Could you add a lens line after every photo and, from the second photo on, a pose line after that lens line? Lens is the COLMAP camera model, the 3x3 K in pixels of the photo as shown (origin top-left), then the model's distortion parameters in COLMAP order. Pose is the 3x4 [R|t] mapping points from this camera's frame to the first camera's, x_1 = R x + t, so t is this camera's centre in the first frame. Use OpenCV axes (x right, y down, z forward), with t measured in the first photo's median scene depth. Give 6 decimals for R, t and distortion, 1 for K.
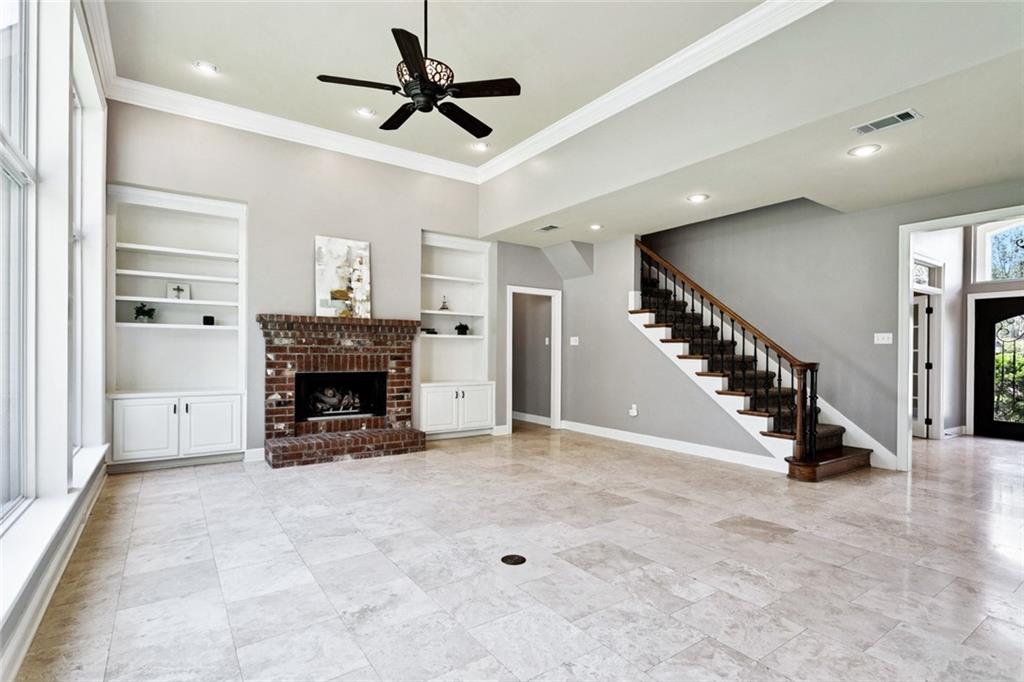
lens RADIAL K [[495.2, 0, 519.3], [0, 495.2, 354.0], [0, 0, 1]] dist [0.000962, 0.001433]
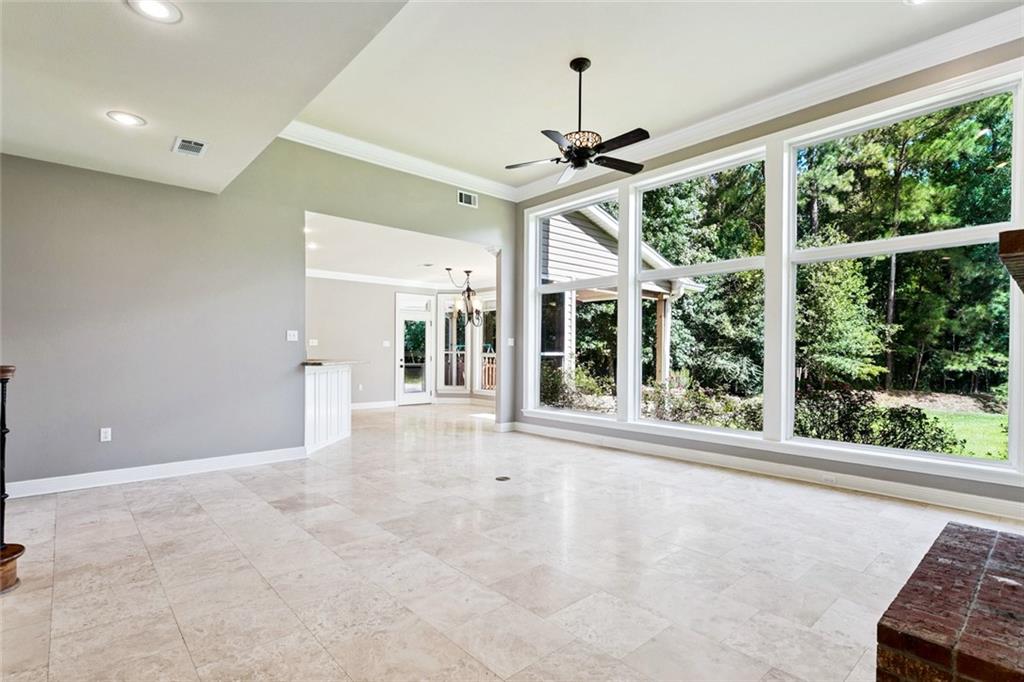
lens RADIAL K [[495.2, 0, 514.9], [0, 495.2, 348.6], [0, 0, 1]] dist [0.000962, 0.001433]
pose [[-0.993525, -0.015076, -0.112607, 0.102193], [-0.014475, 0.999876, -0.006154, -0.006729], [0.112686, -0.004484, -0.993621, 1.911751]]
